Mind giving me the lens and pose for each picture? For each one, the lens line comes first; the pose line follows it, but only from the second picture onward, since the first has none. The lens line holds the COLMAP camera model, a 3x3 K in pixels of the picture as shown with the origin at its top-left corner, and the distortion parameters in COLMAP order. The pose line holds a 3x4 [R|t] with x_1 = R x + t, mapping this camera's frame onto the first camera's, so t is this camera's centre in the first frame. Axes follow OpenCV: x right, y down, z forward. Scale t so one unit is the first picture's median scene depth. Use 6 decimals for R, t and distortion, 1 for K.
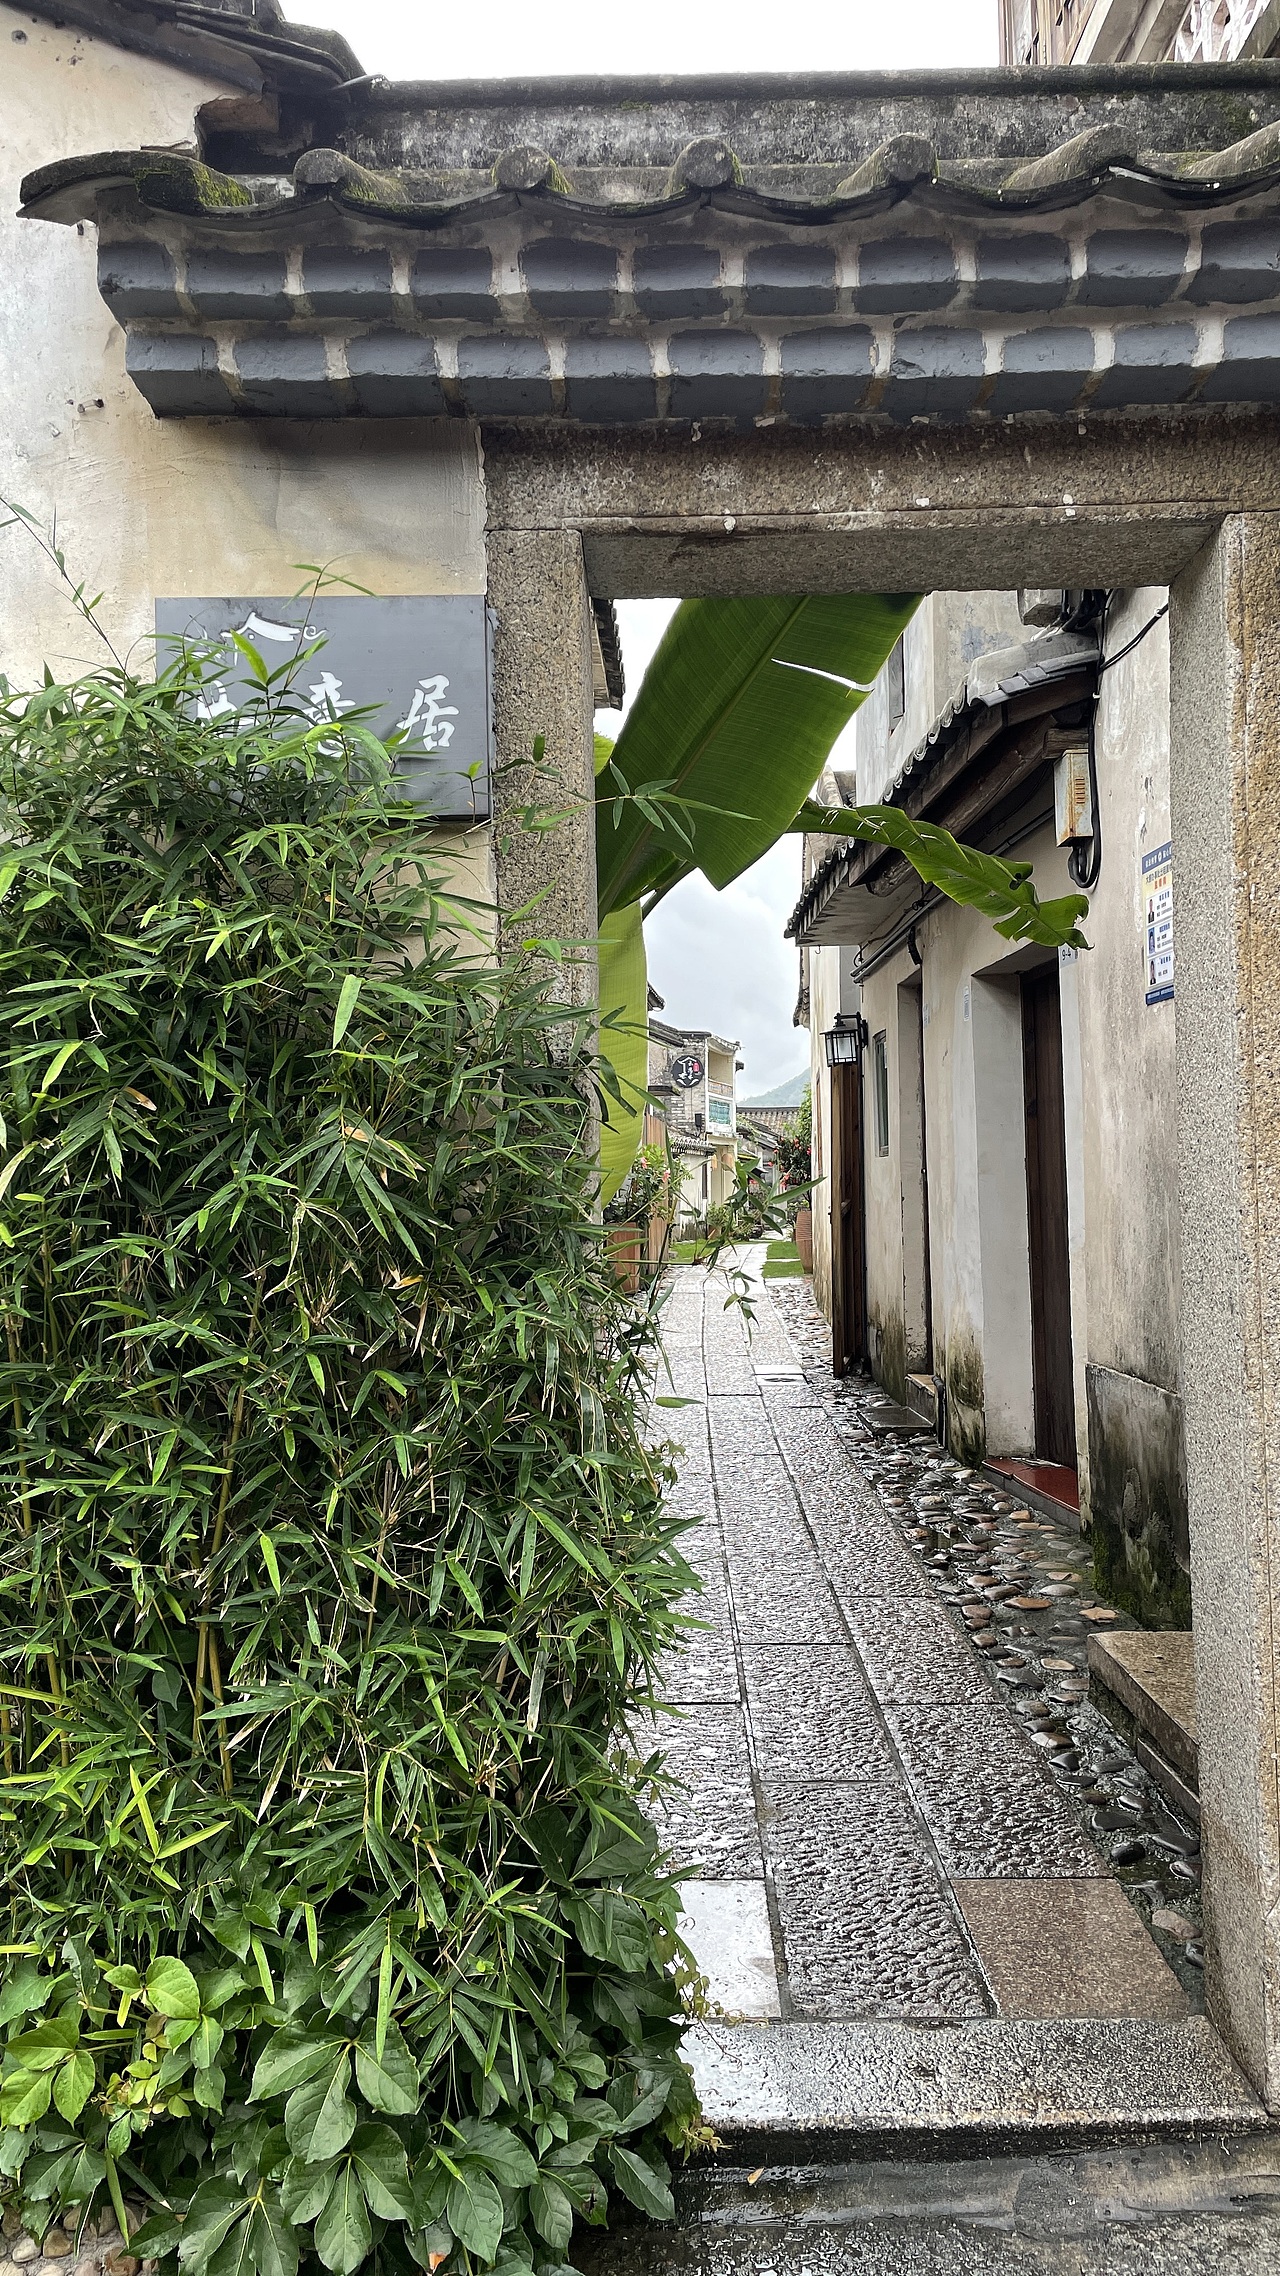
lens RADIAL K [[1887.3, 0, 647.4], [0, 1887.3, 1146.6], [0, 0, 1]] dist [0.131574, -0.173010]
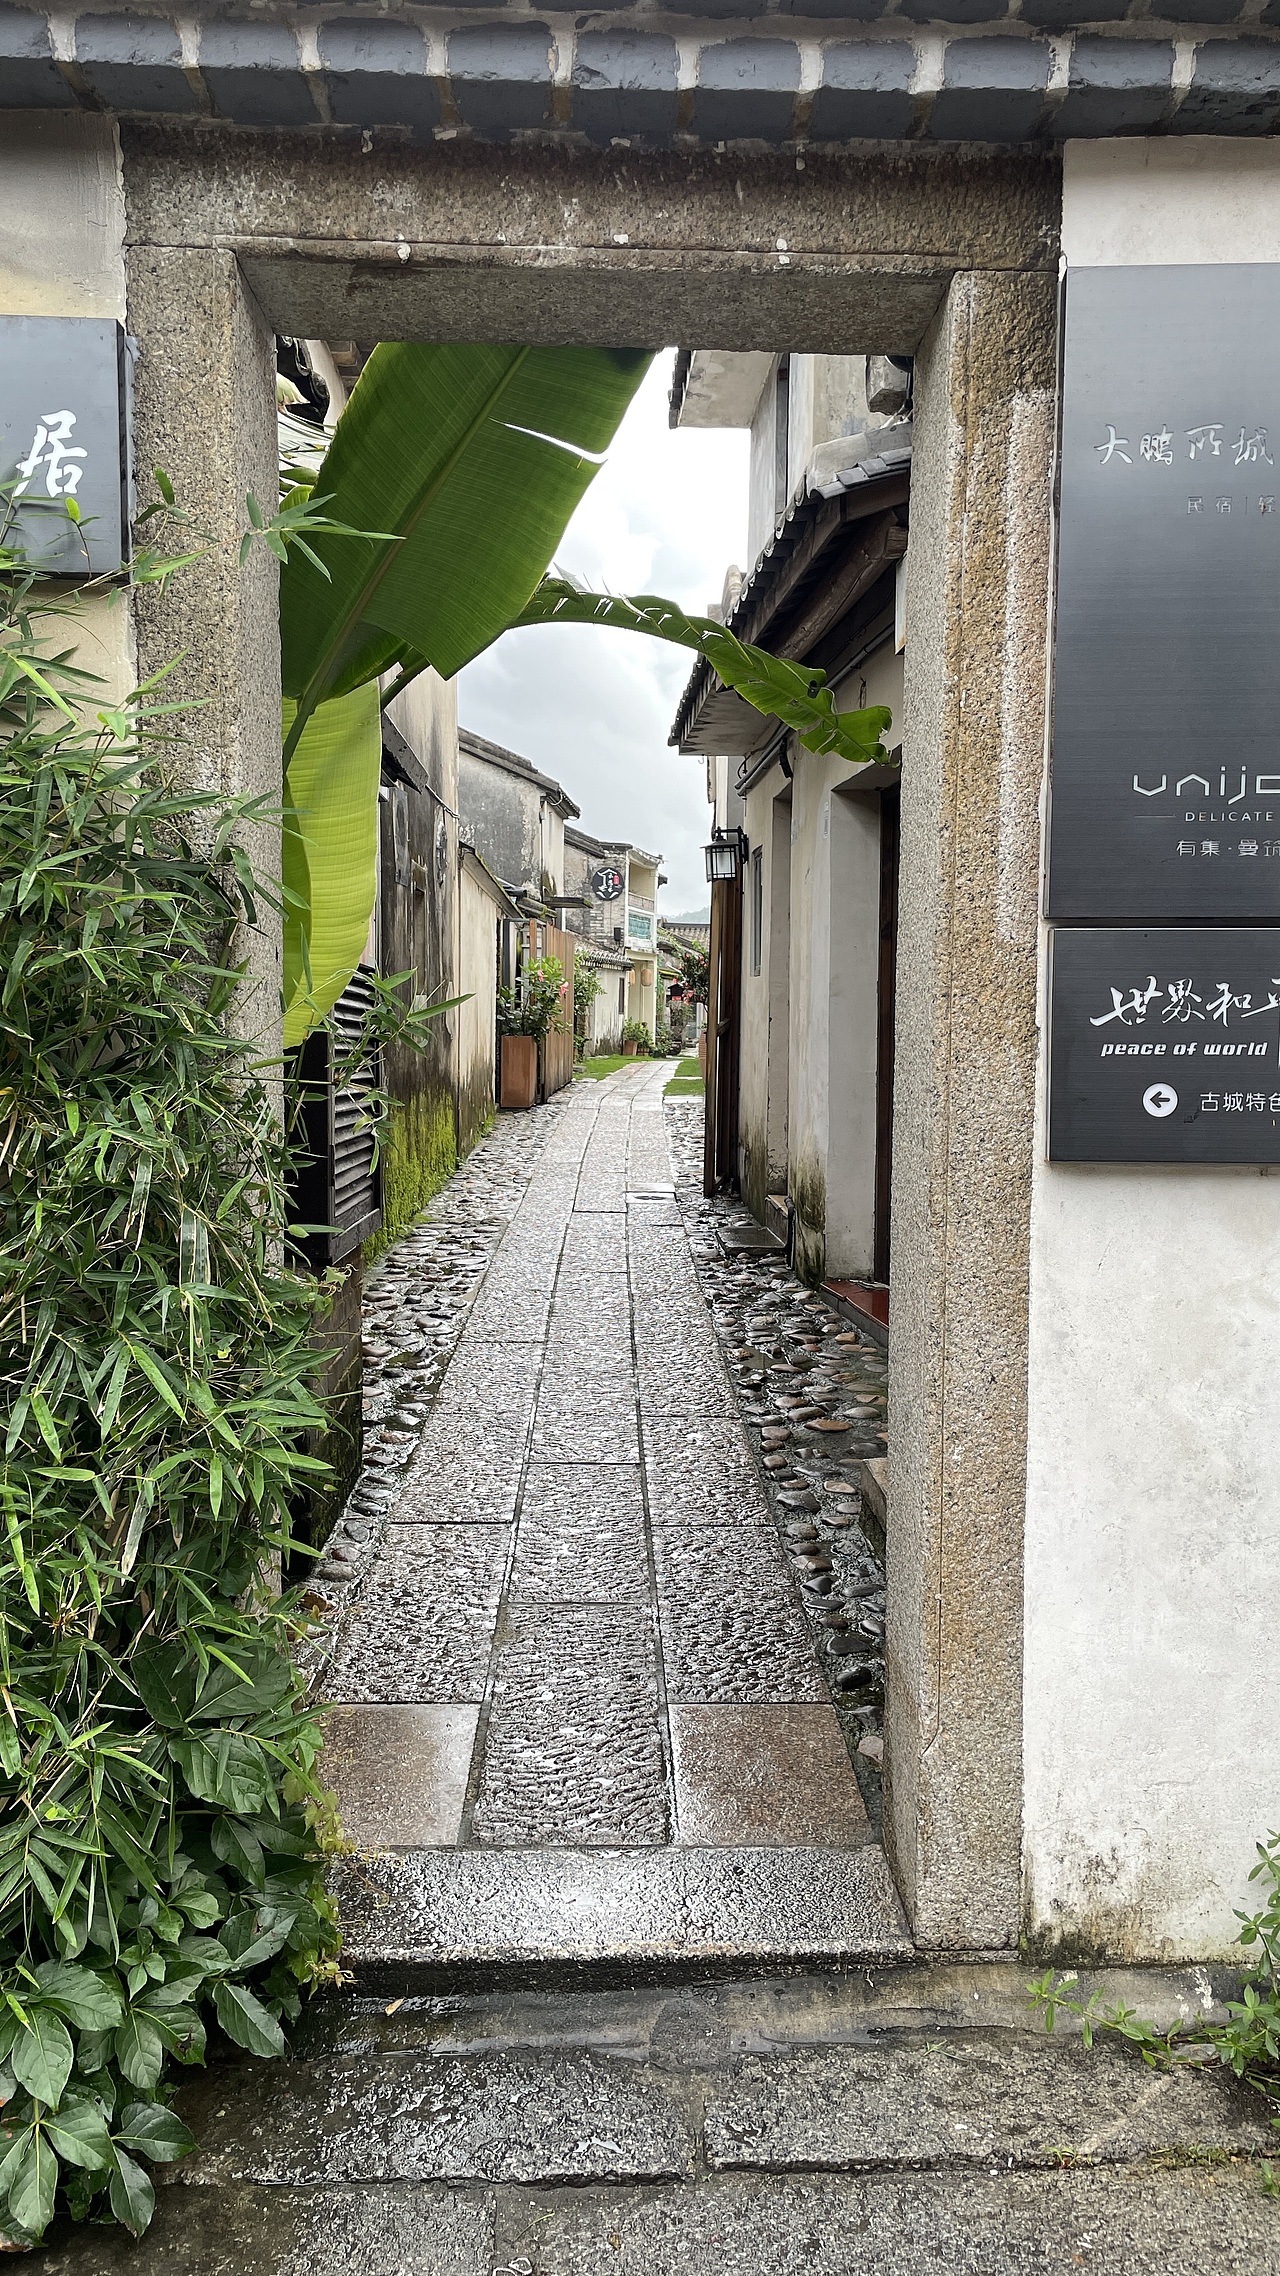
lens RADIAL K [[1887.3, 0, 647.4], [0, 1887.3, 1146.6], [0, 0, 1]] dist [0.131574, -0.173010]
pose [[0.998732, 0.025629, 0.043339, 0.128395], [-0.029751, 0.994808, 0.097325, -0.001922], [-0.040620, -0.098491, 0.994309, 0.061458]]
